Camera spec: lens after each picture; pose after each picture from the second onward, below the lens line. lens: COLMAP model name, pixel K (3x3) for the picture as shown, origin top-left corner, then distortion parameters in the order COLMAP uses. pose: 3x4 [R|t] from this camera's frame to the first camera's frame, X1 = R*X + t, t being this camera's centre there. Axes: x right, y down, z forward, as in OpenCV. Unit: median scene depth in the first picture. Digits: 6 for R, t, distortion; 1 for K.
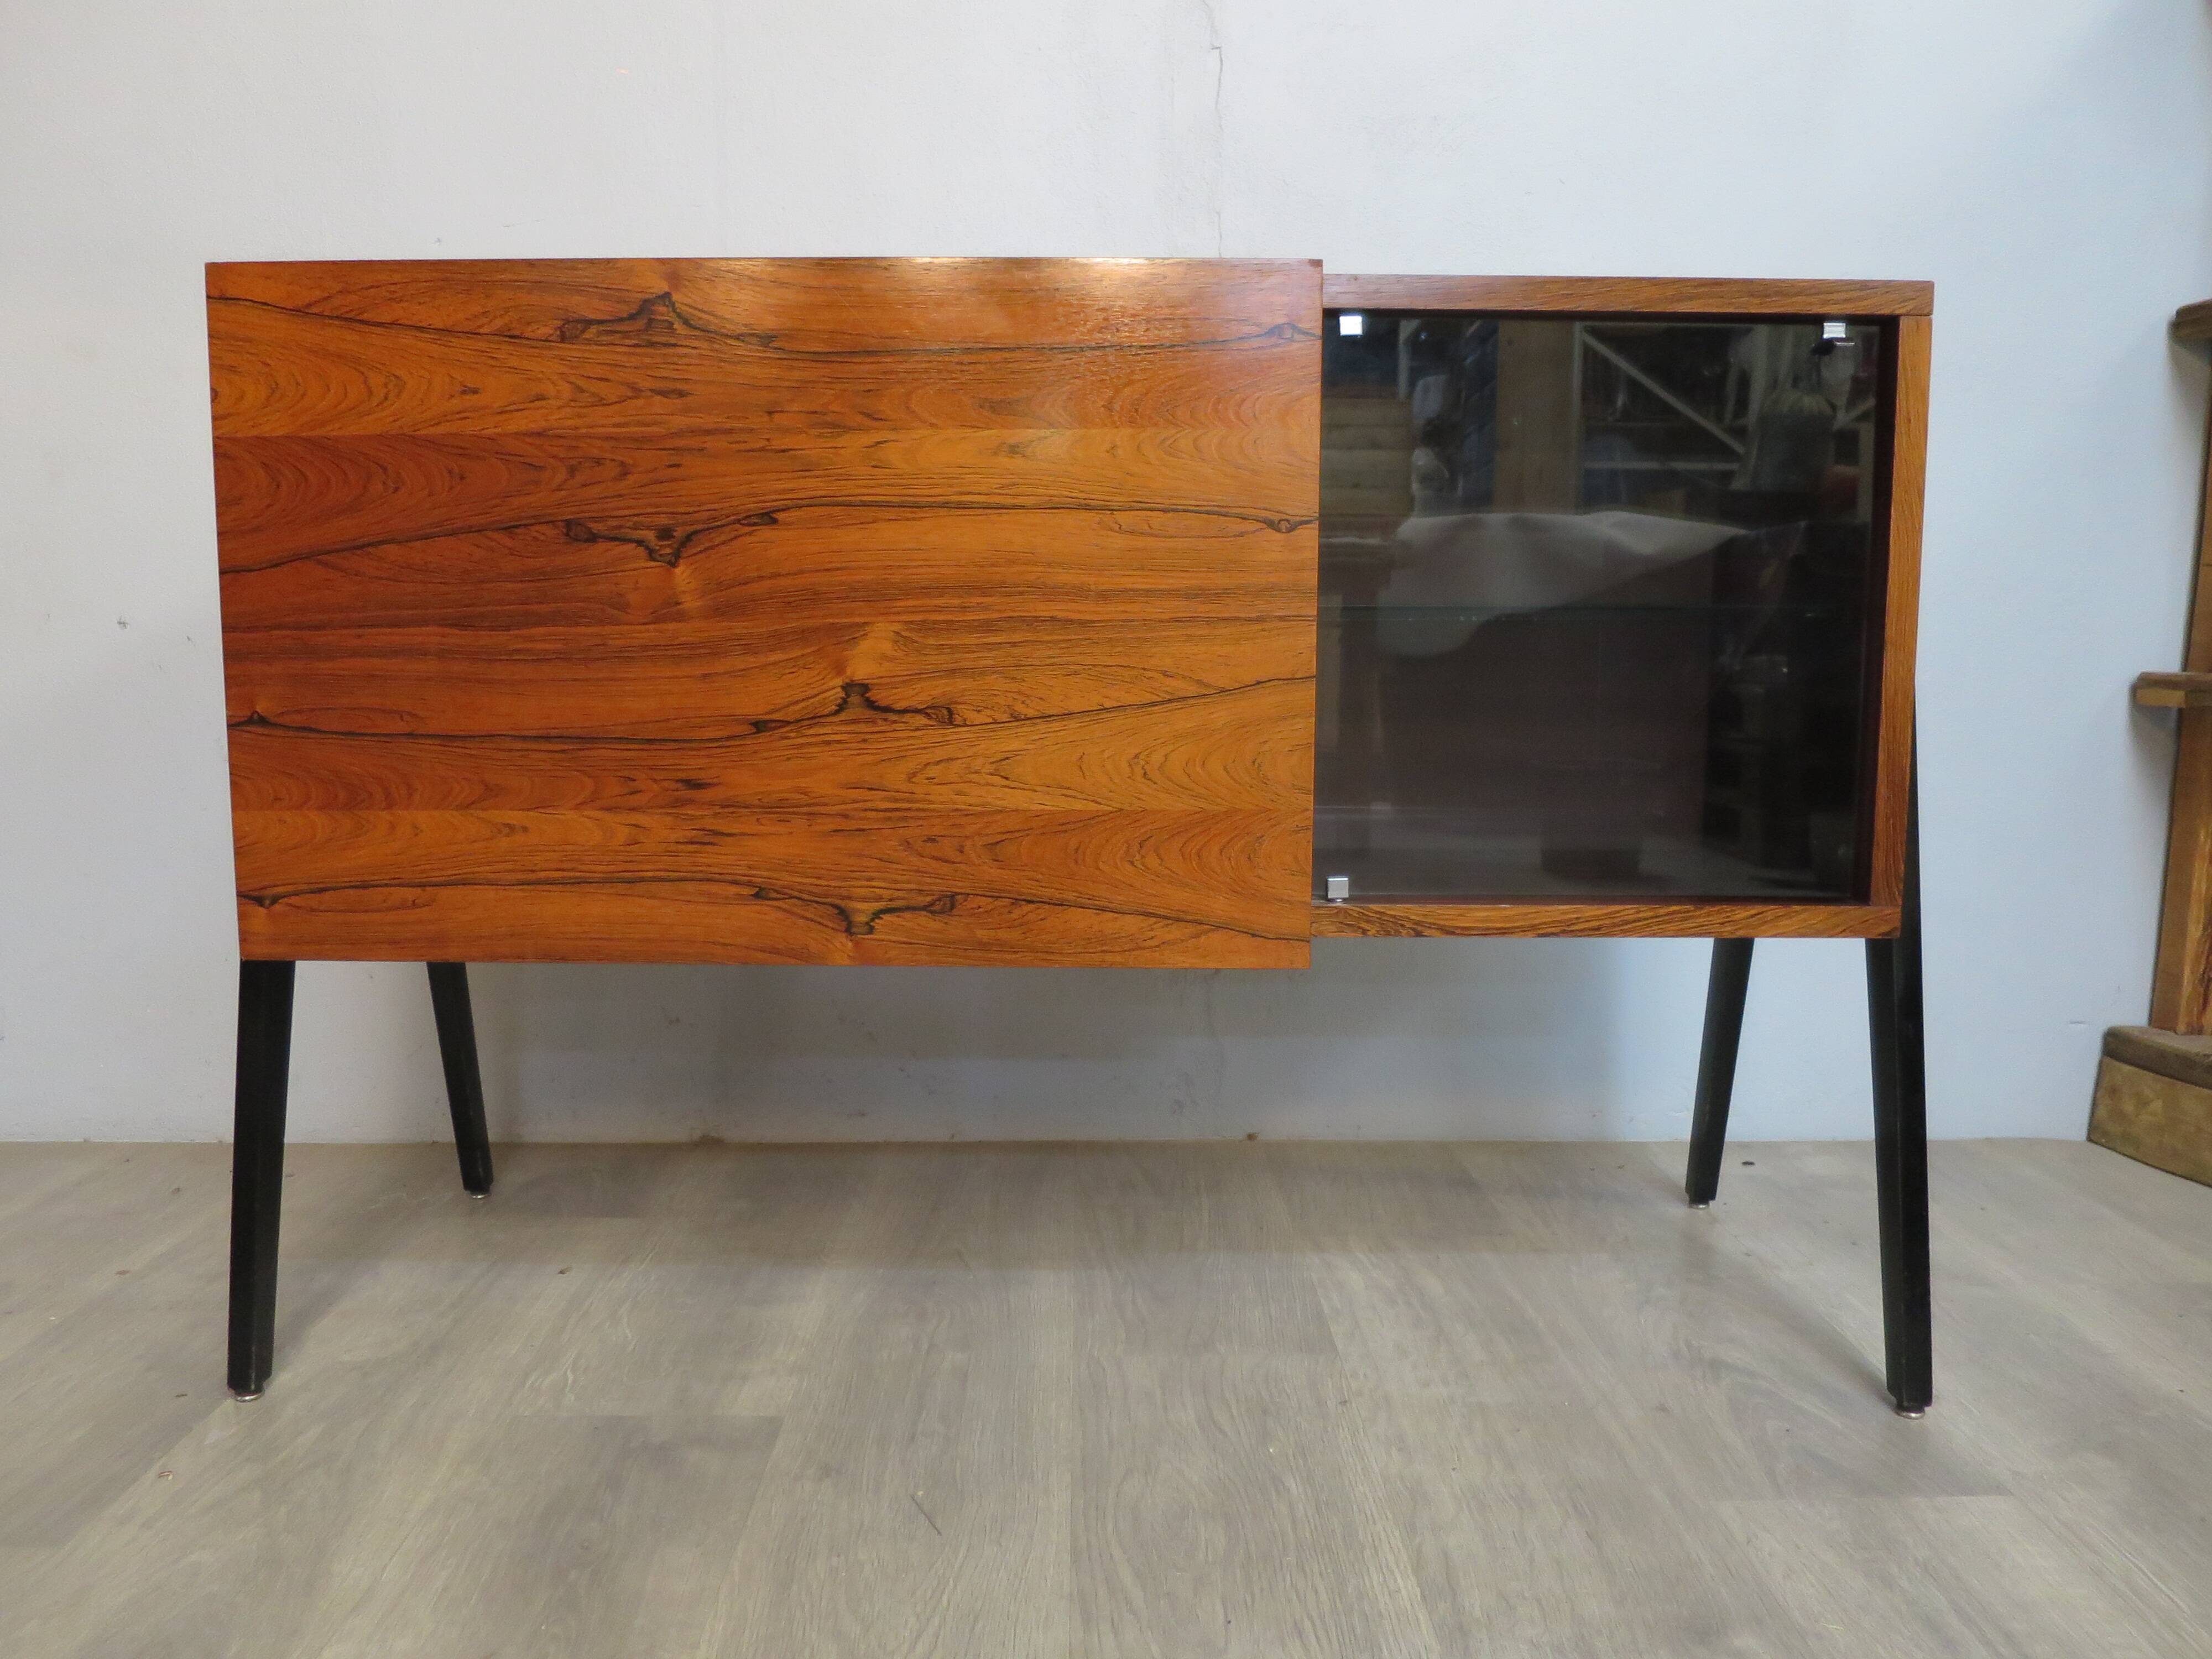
lens RADIAL K [[1596.8, 0, 1112.6], [0, 1596.8, 826.1], [0, 0, 1]] dist [-0.047255, 0.009745]
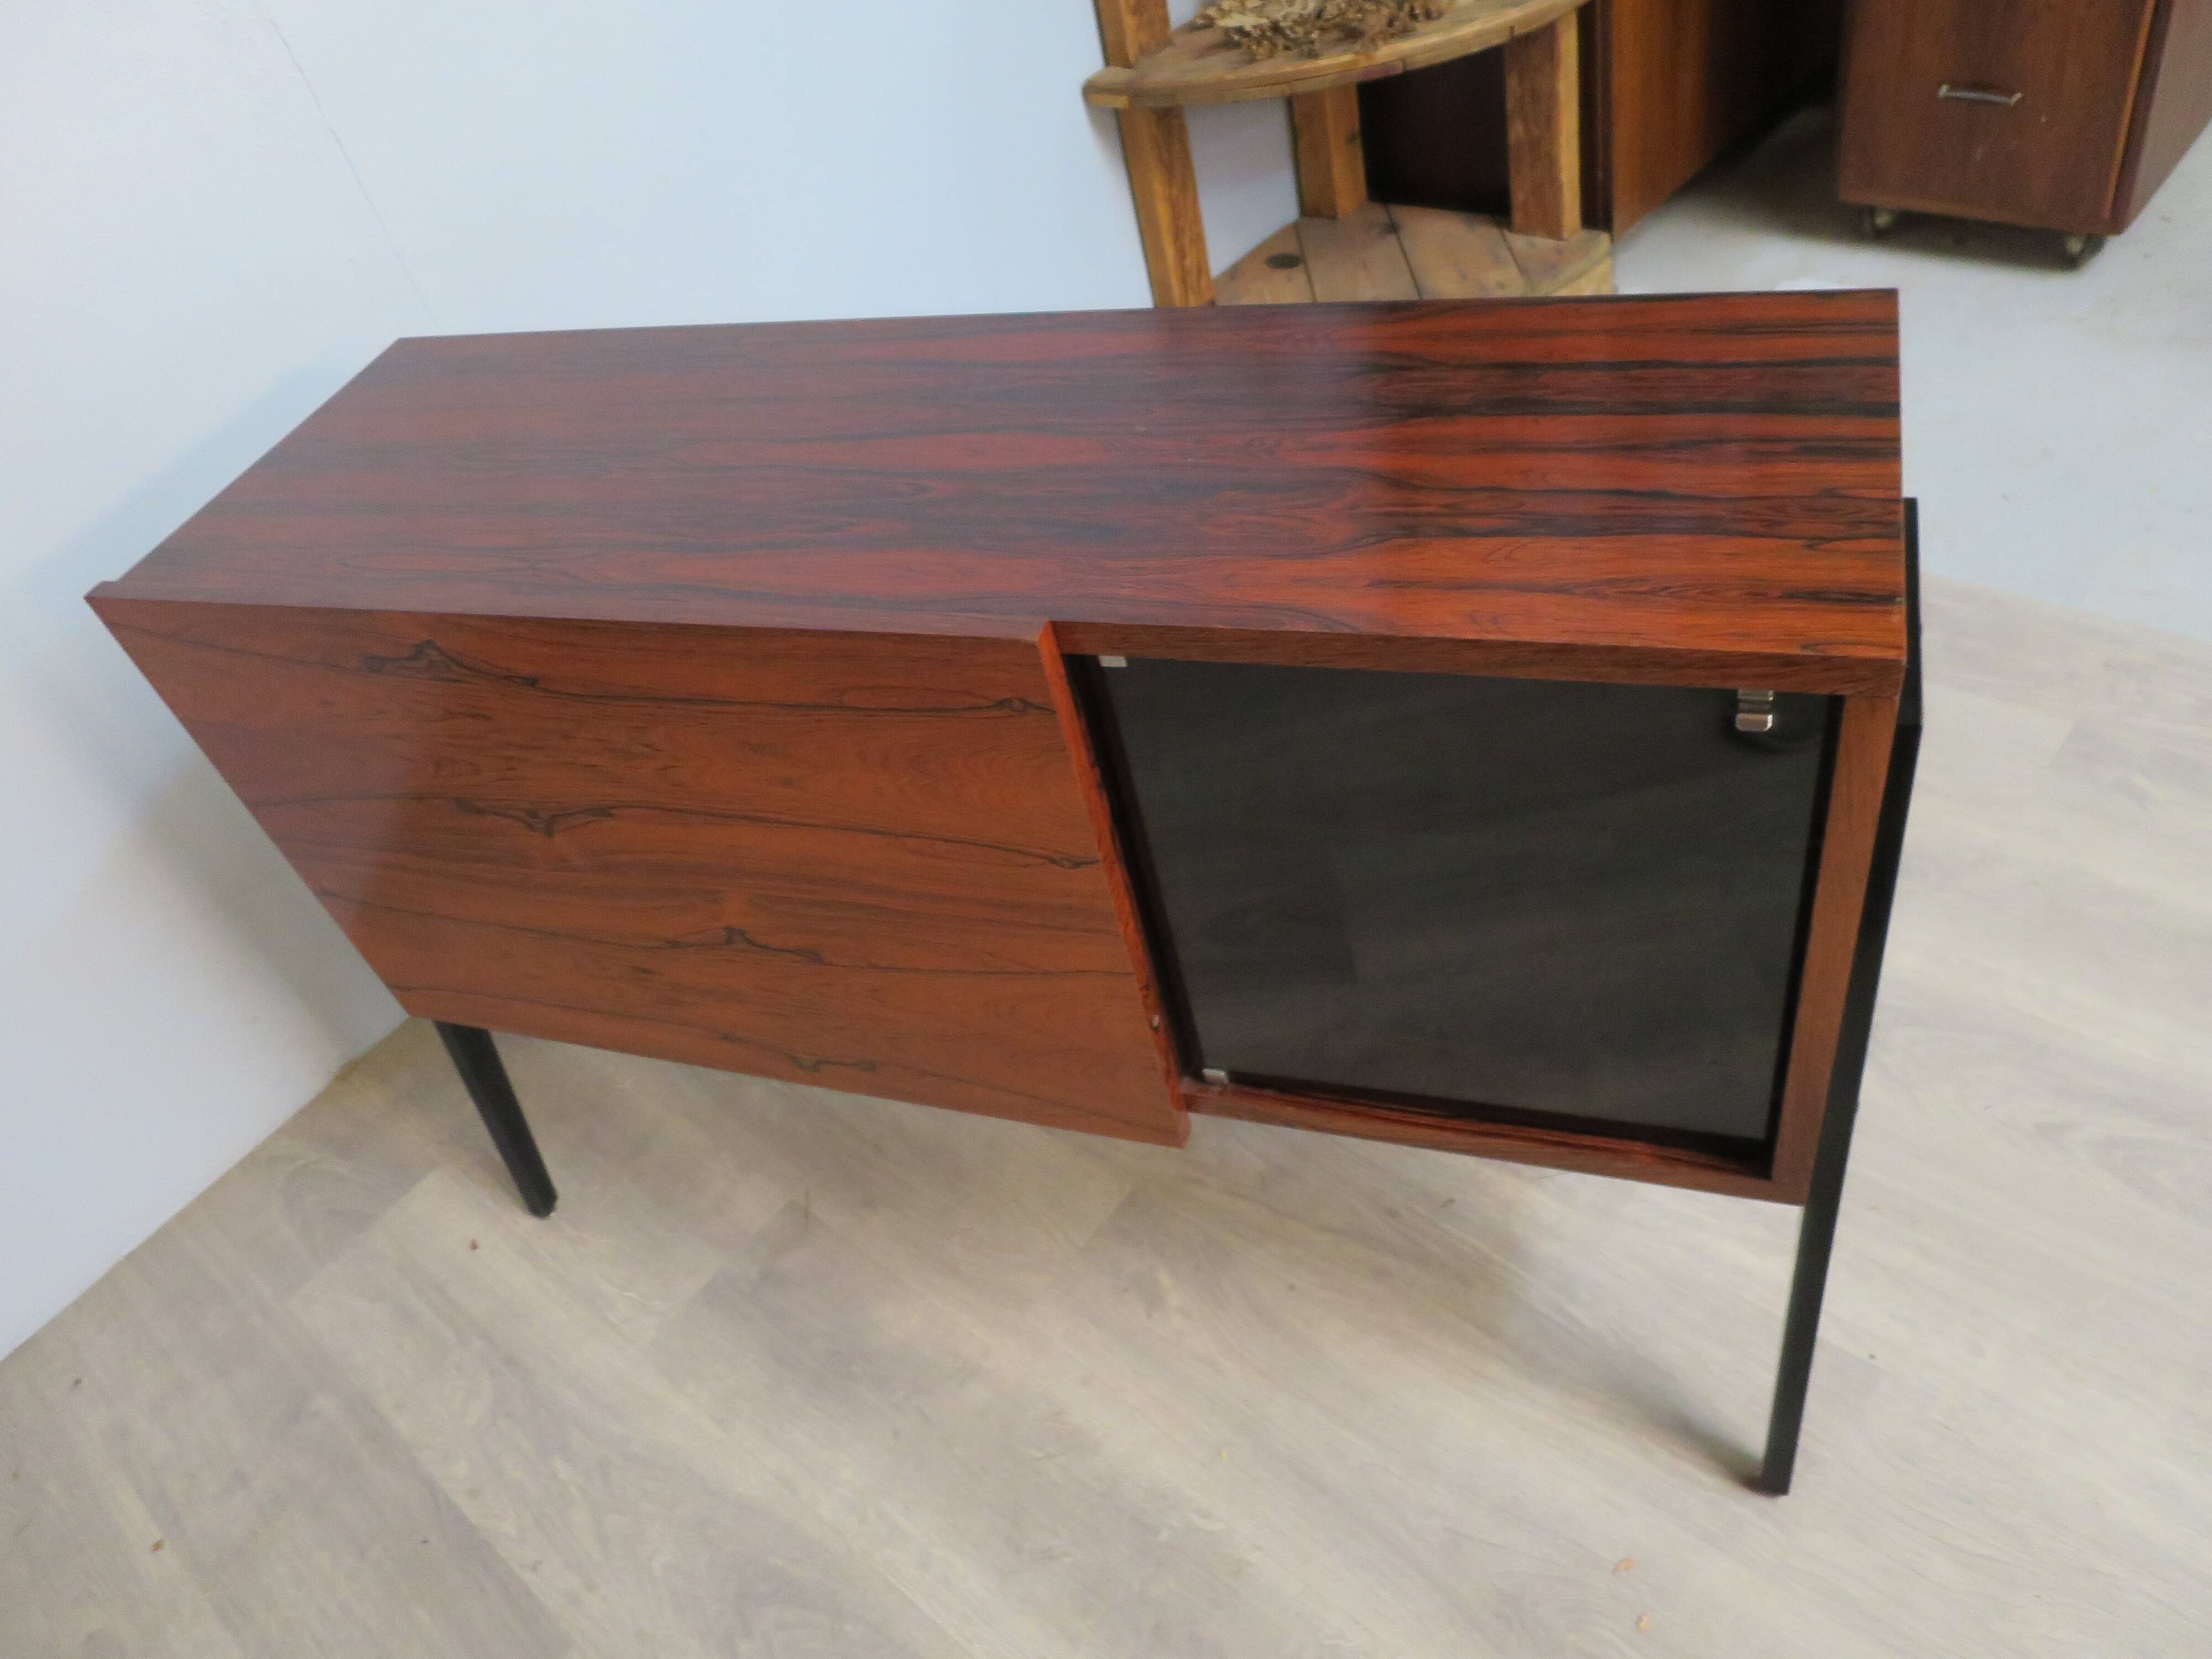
lens RADIAL K [[1596.8, 0, 1112.6], [0, 1596.8, 826.1], [0, 0, 1]] dist [-0.047255, 0.009745]
pose [[0.647352, -0.625078, 0.436135, -0.451196], [0.296914, 0.733822, 0.611022, -0.693334], [-0.701981, -0.266052, 0.660635, -0.069455]]
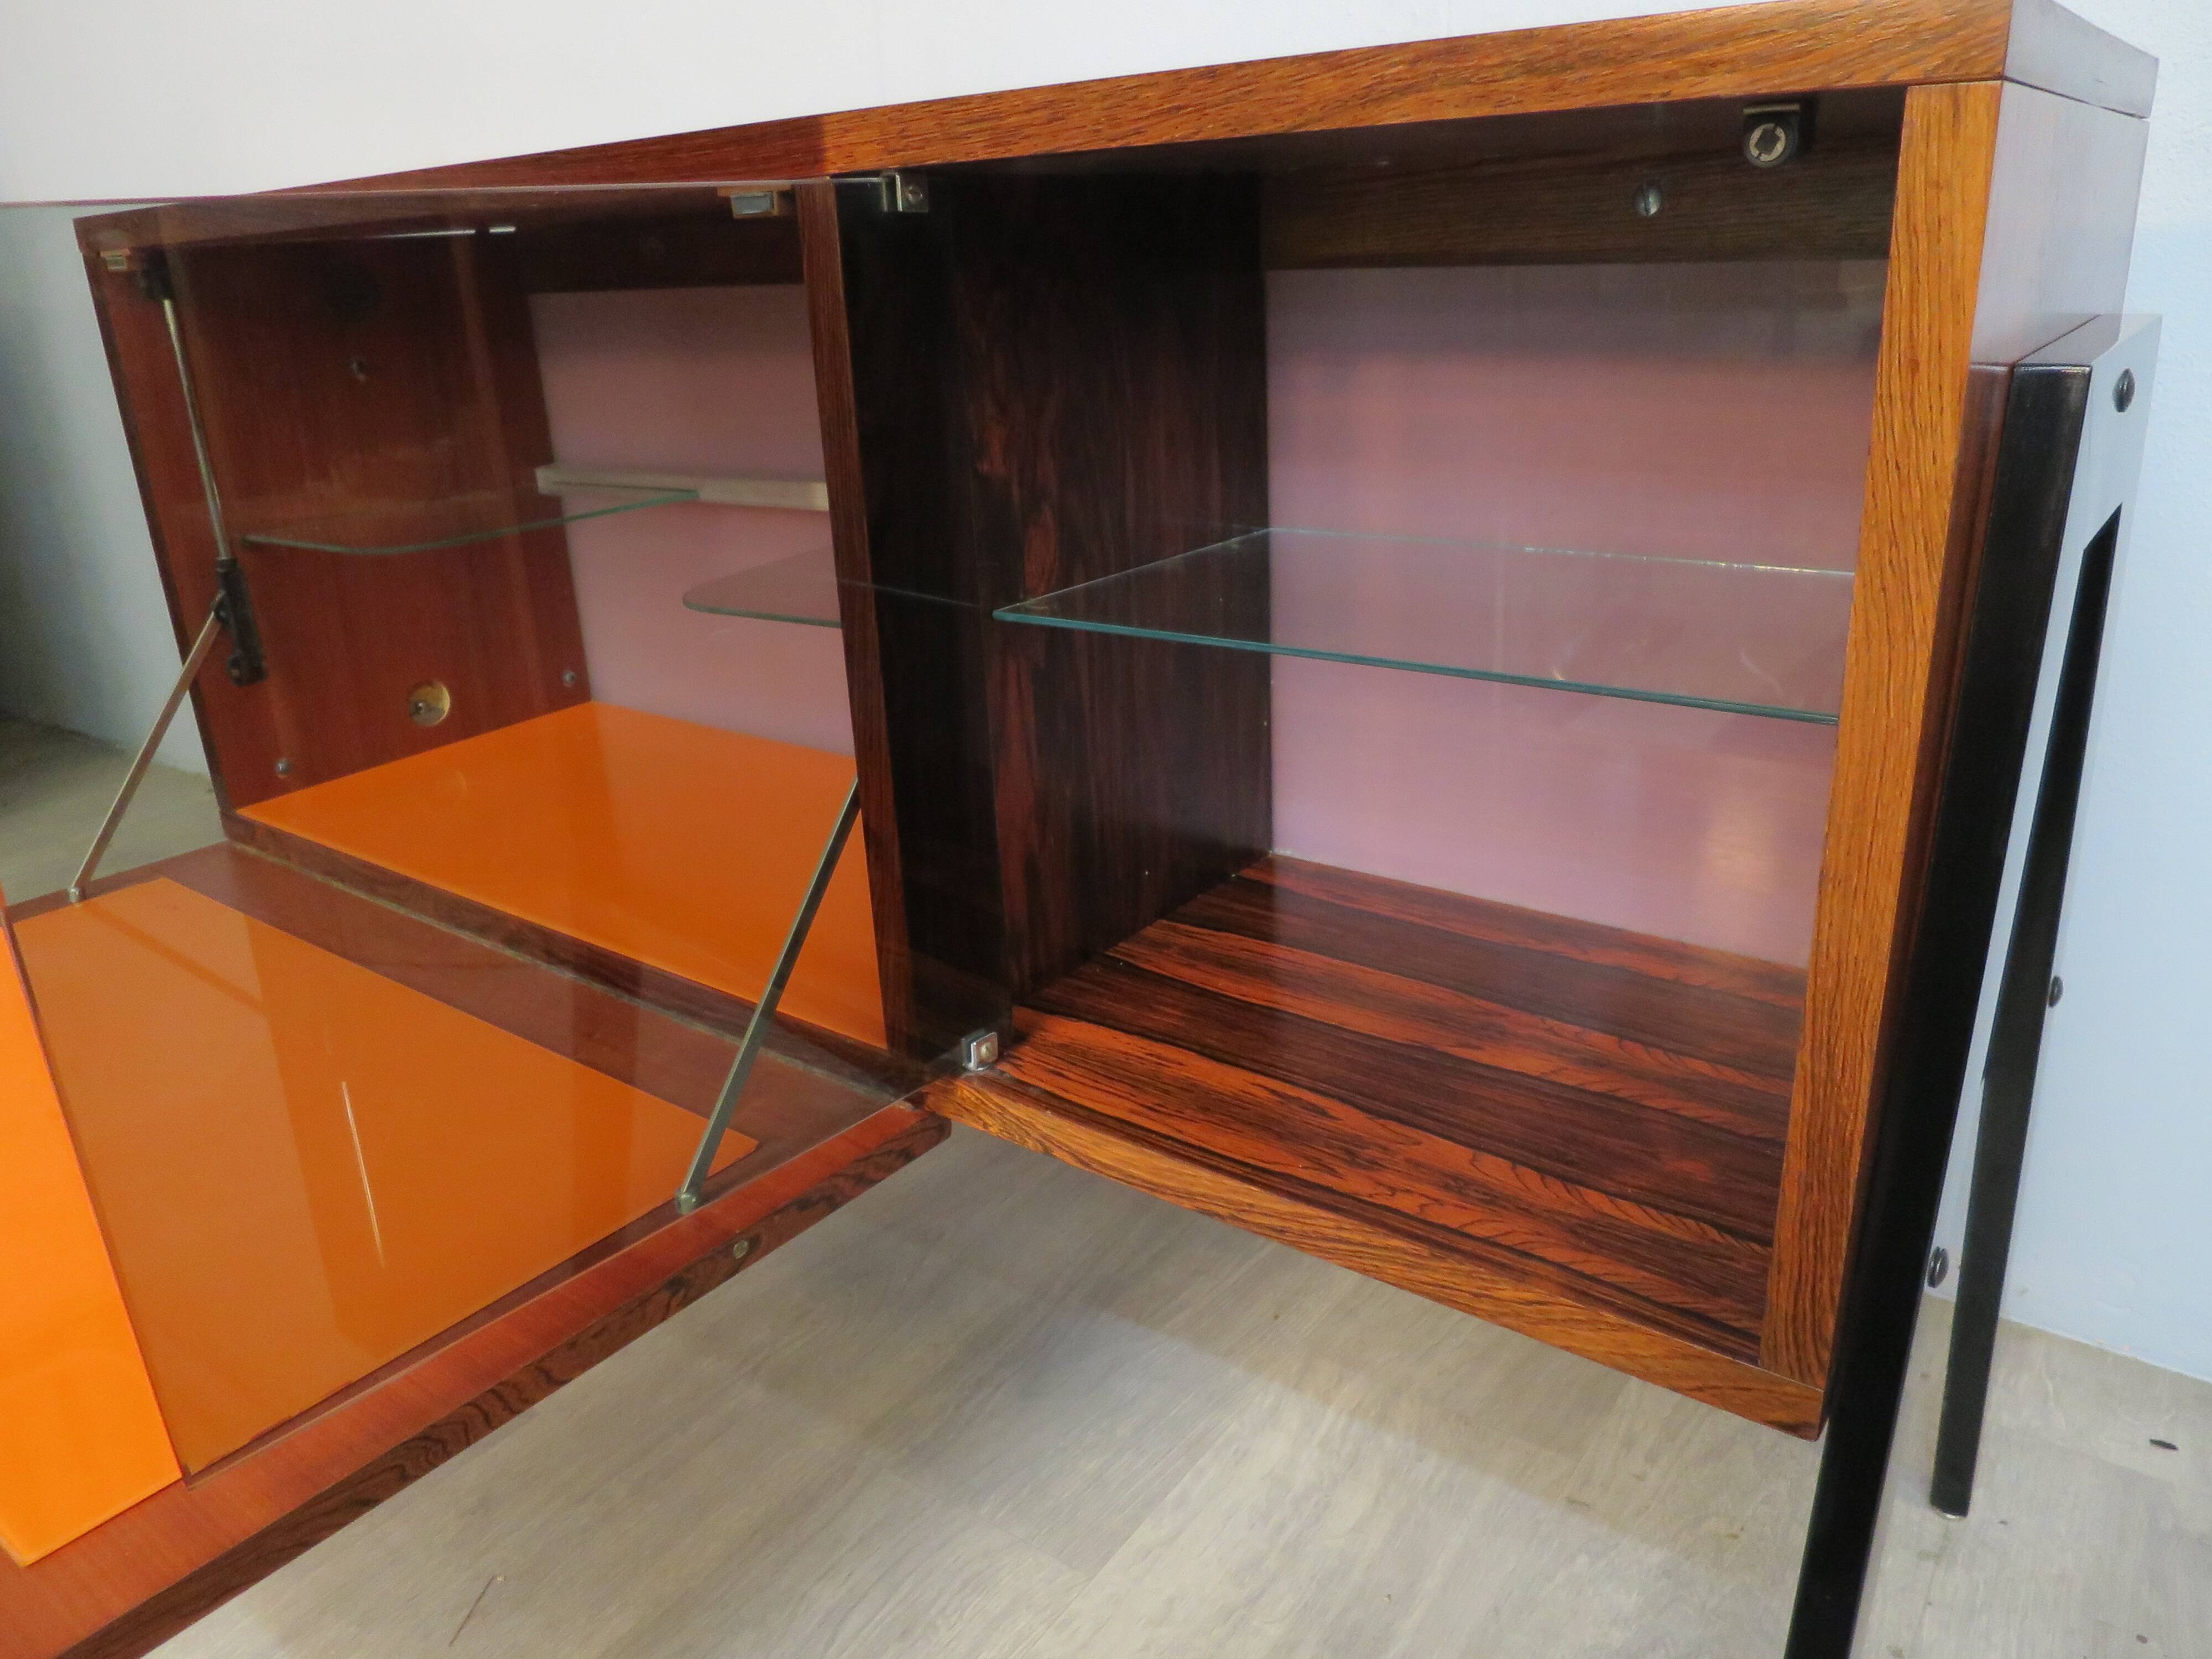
lens RADIAL K [[1599.1, 0, 1110.4], [0, 1599.1, 829.5], [0, 0, 1]] dist [-0.049828, 0.013942]
pose [[0.799482, 0.172357, -0.575432, 0.592632], [-0.014985, 0.963376, 0.267736, -0.248200], [0.600503, -0.205428, 0.772784, 0.550516]]
